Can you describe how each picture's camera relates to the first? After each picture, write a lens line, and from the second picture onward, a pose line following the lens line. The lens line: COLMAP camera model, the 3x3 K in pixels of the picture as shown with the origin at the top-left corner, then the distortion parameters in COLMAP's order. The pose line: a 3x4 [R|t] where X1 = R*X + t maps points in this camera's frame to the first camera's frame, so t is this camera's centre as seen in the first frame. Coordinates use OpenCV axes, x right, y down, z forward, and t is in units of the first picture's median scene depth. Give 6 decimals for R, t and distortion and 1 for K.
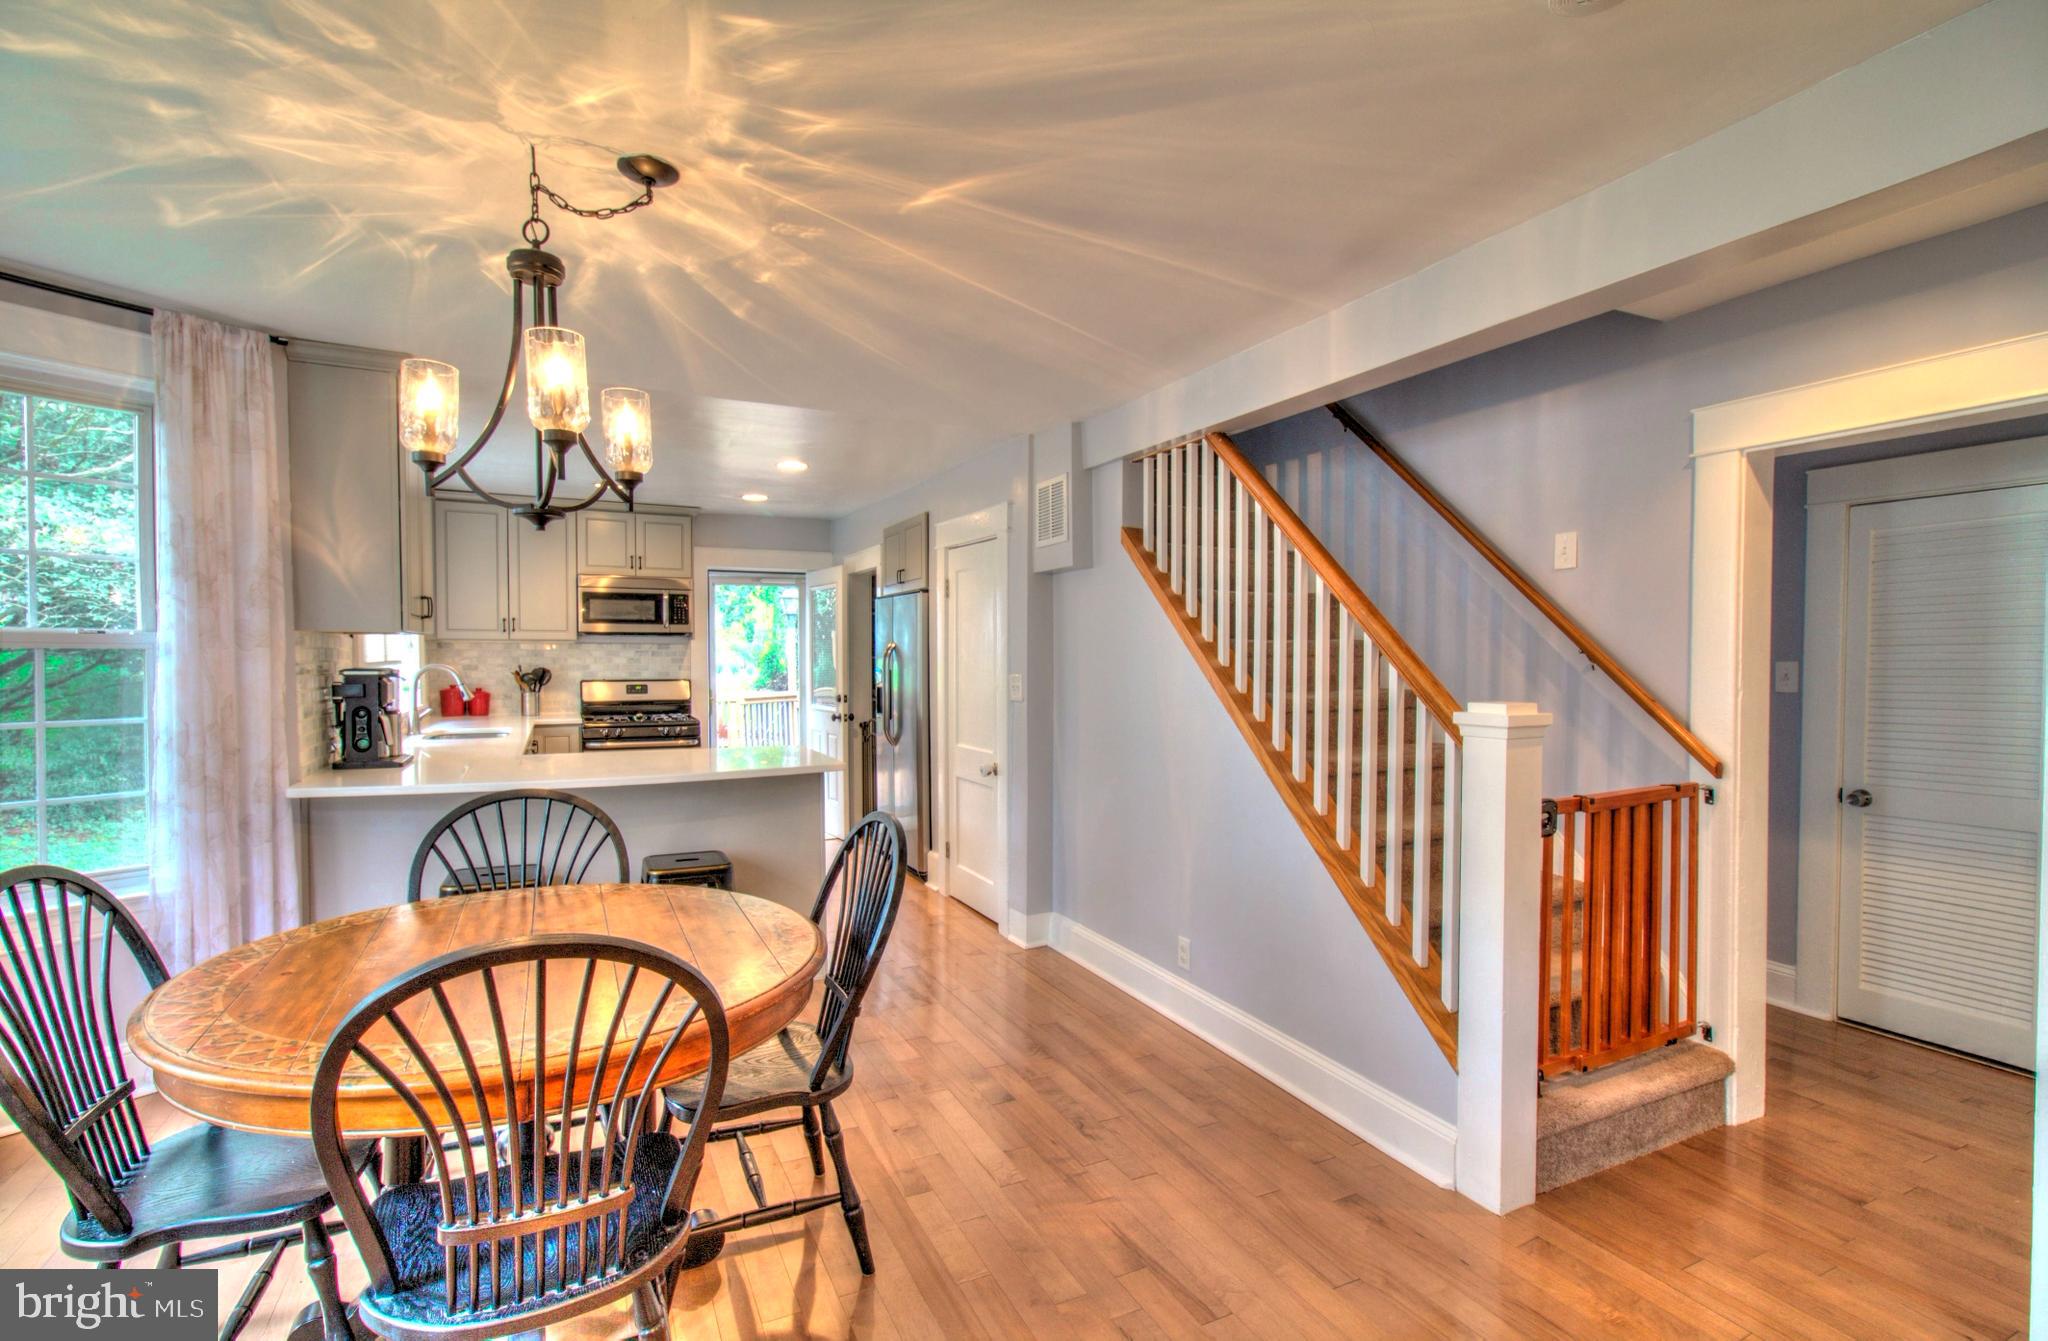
lens RADIAL K [[957.0, 0, 1024.0], [0, 957.0, 670.5], [0, 0, 1]] dist [0.001651, 0.000488]
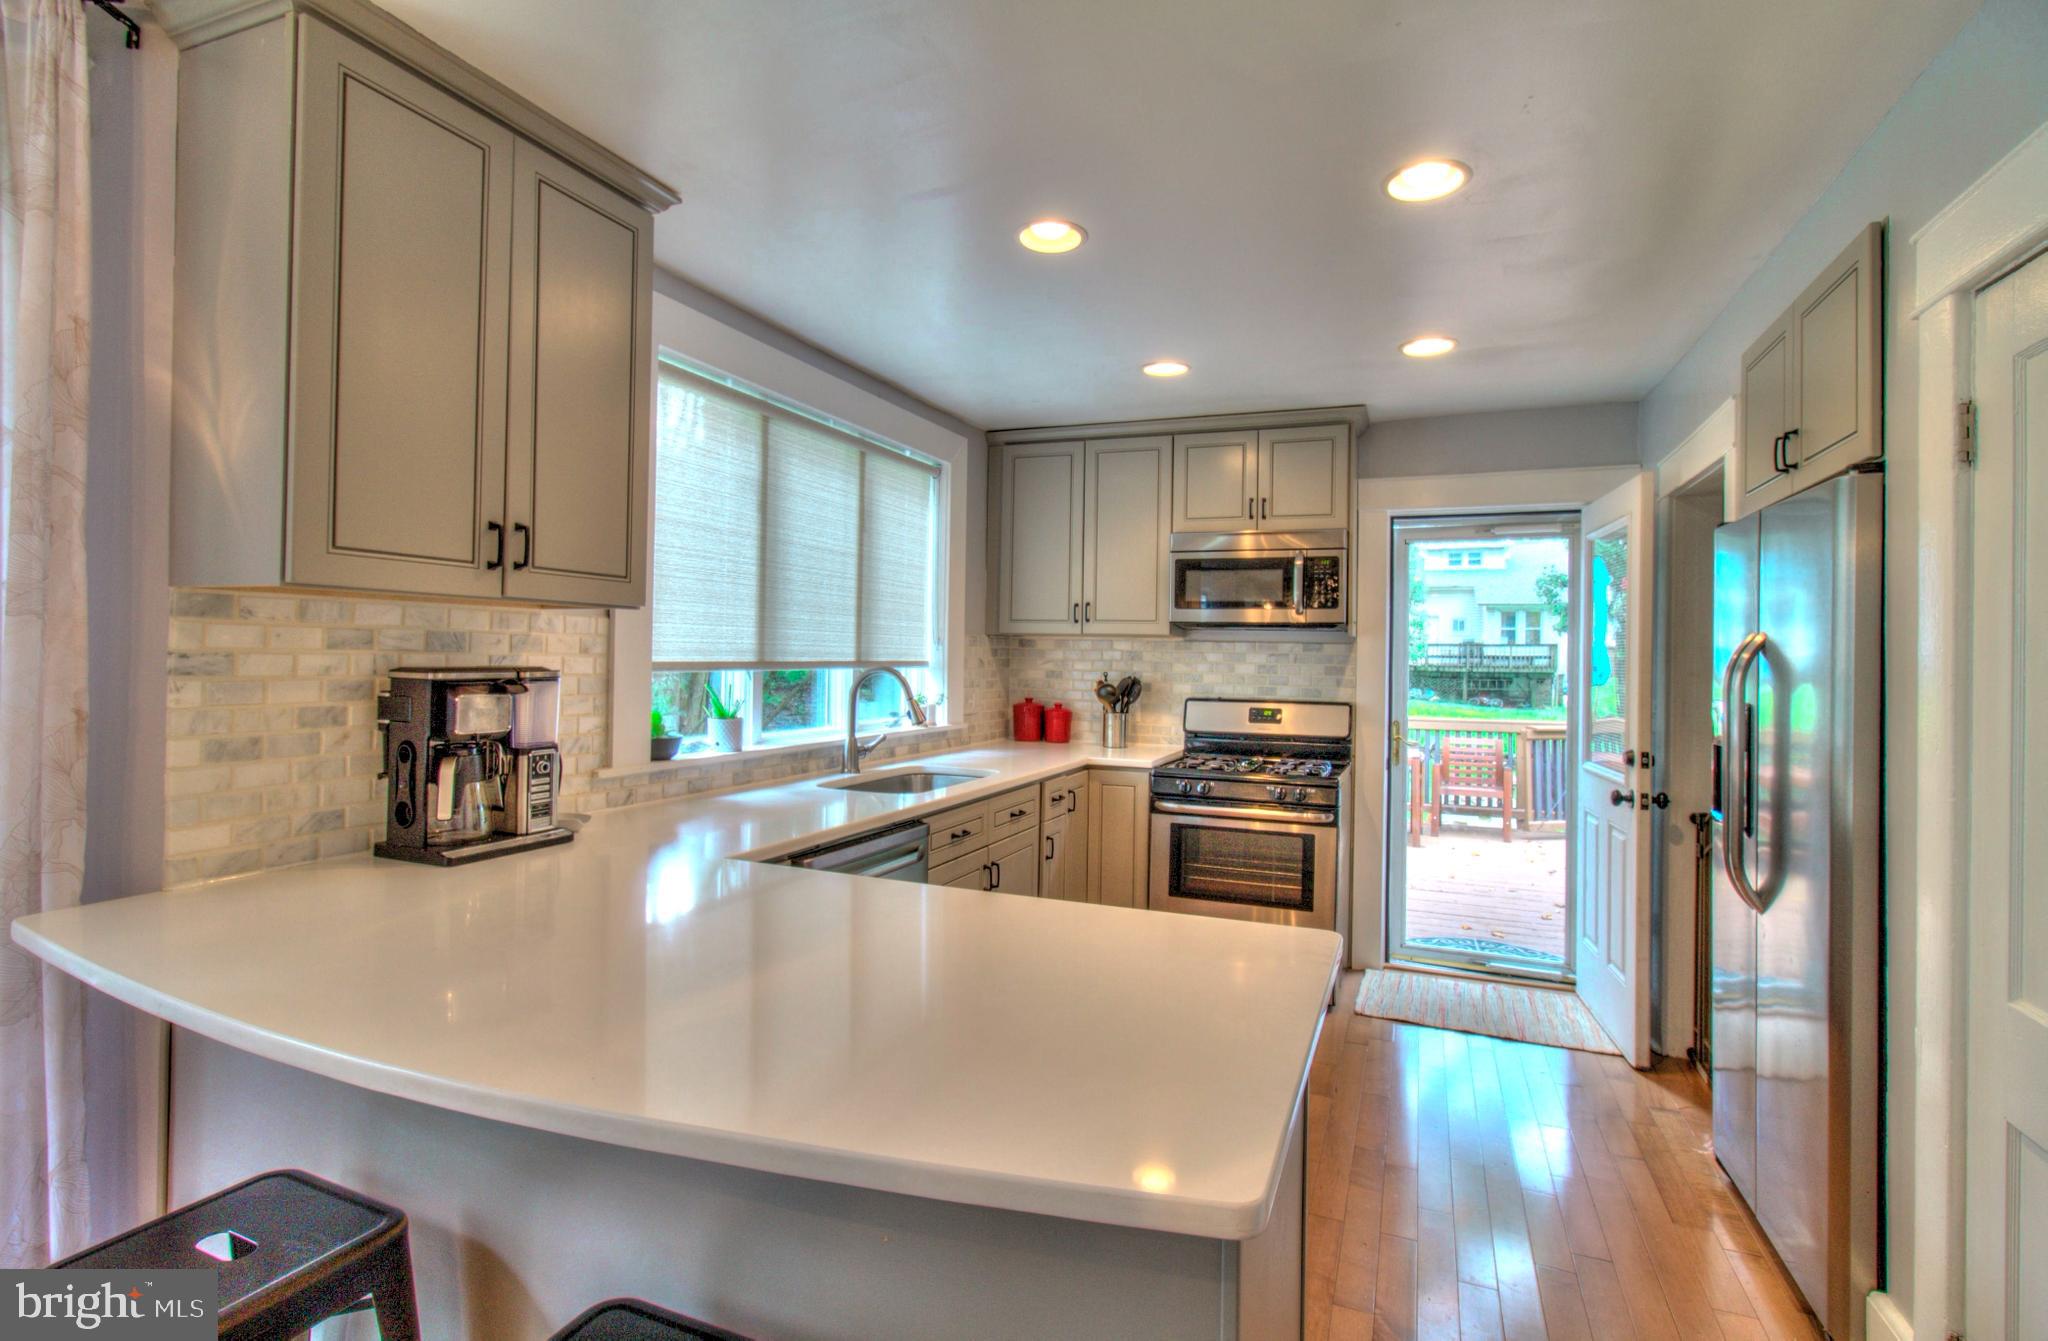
lens RADIAL K [[982.3, 0, 1024.0], [0, 982.3, 670.5], [0, 0, 1]] dist [-0.001303, 0.000170]
pose [[0.675077, 0.019250, -0.737496, -0.042746], [-0.028866, 0.999583, -0.000331, -0.005121], [0.737182, 0.021512, 0.675352, 0.478274]]
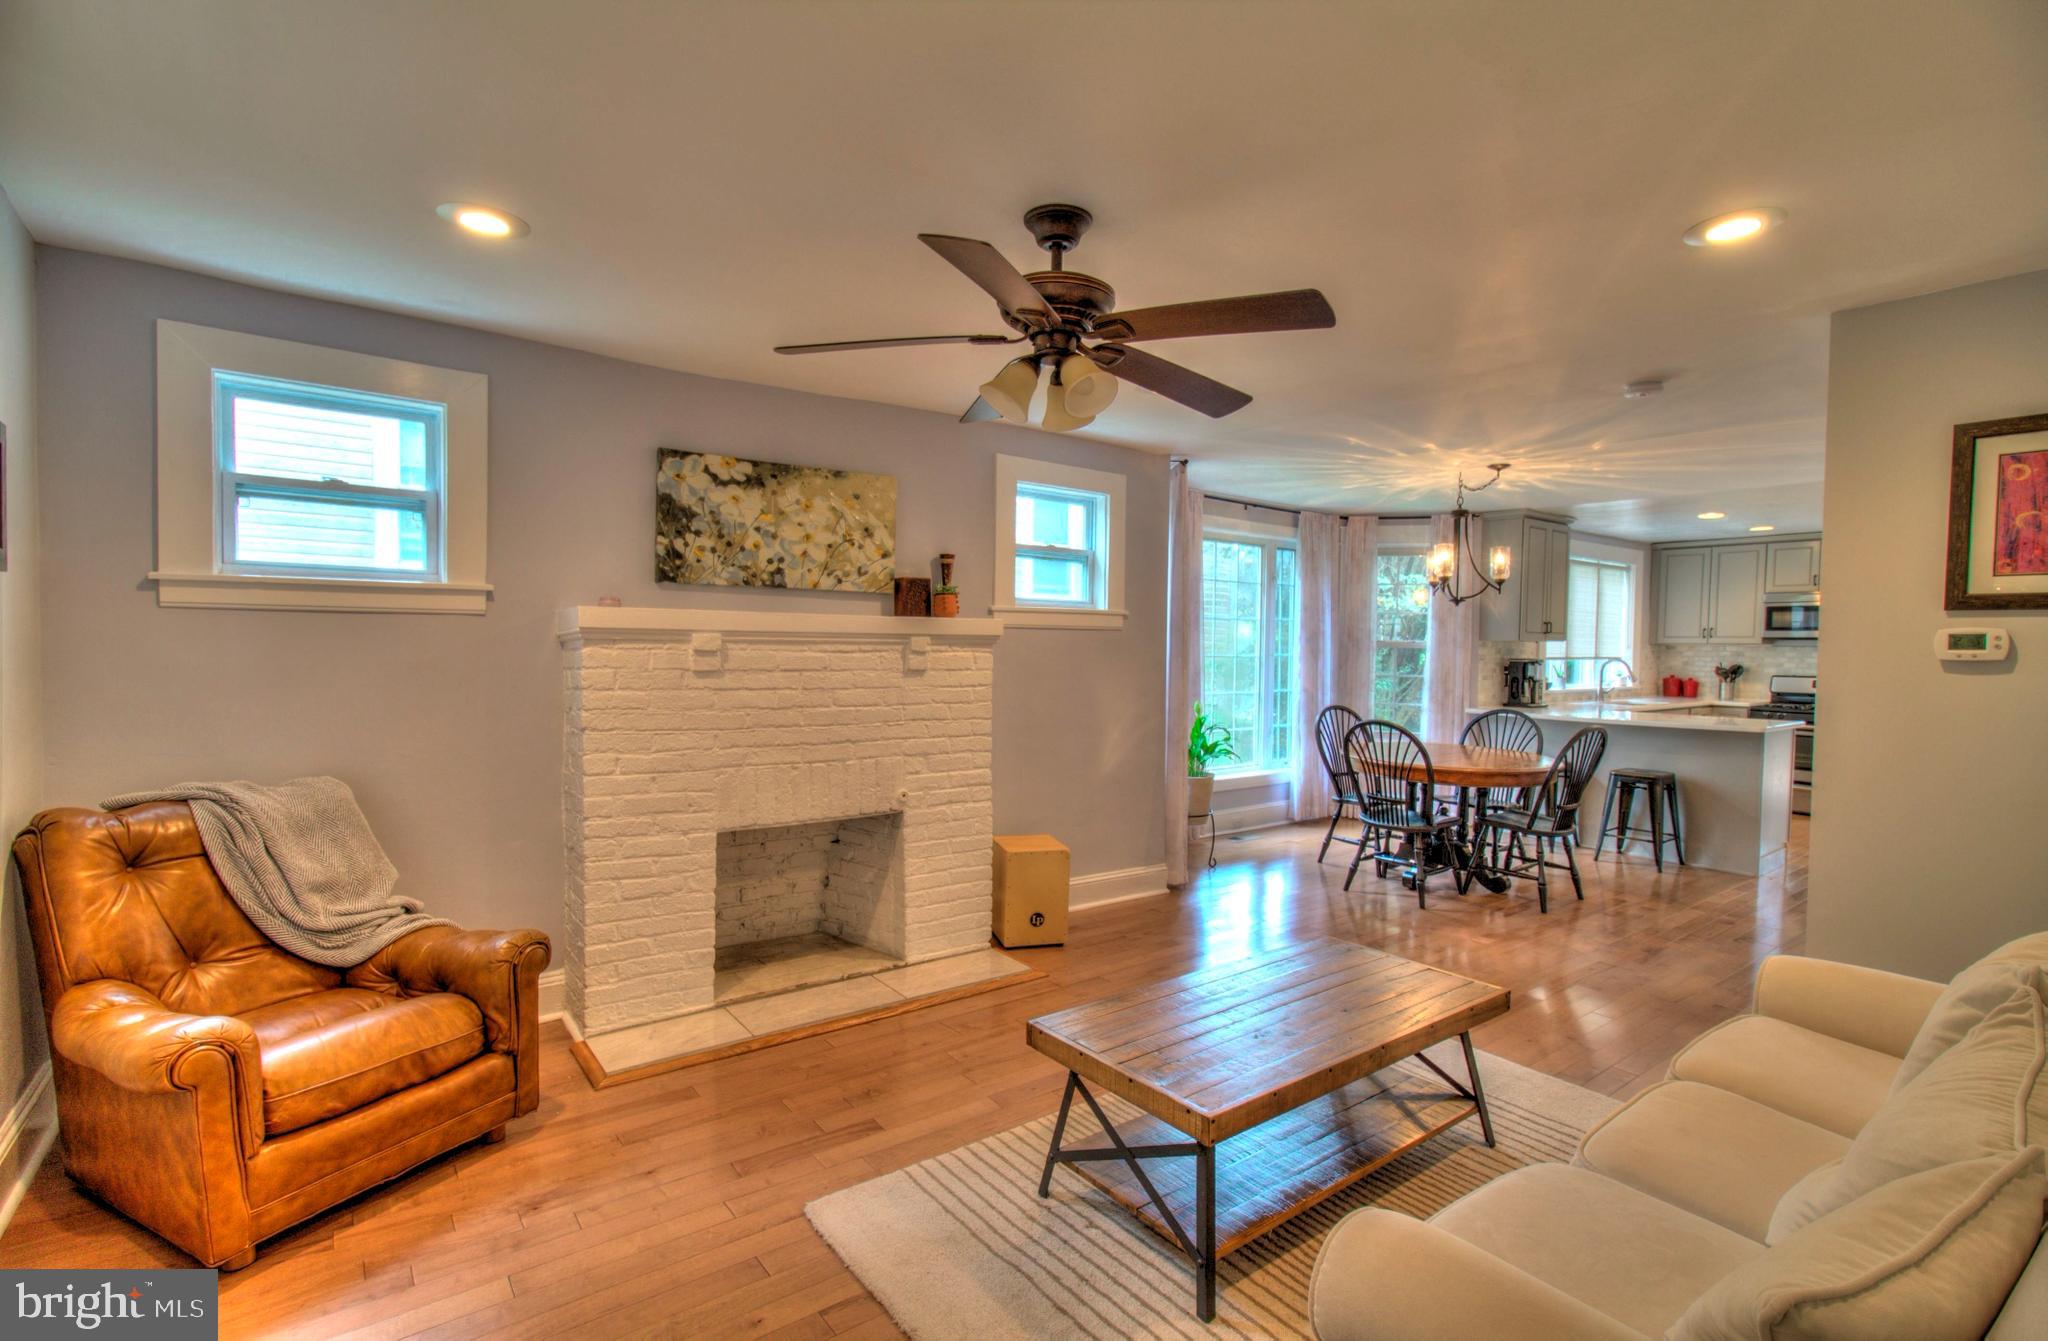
lens RADIAL K [[957.0, 0, 1024.0], [0, 957.0, 670.5], [0, 0, 1]] dist [0.001651, 0.000488]
pose [[0.211820, 0.028853, -0.976883, 0.591597], [-0.030696, 0.999267, 0.022859, 0.005205], [0.976827, 0.025144, 0.212550, -0.252470]]
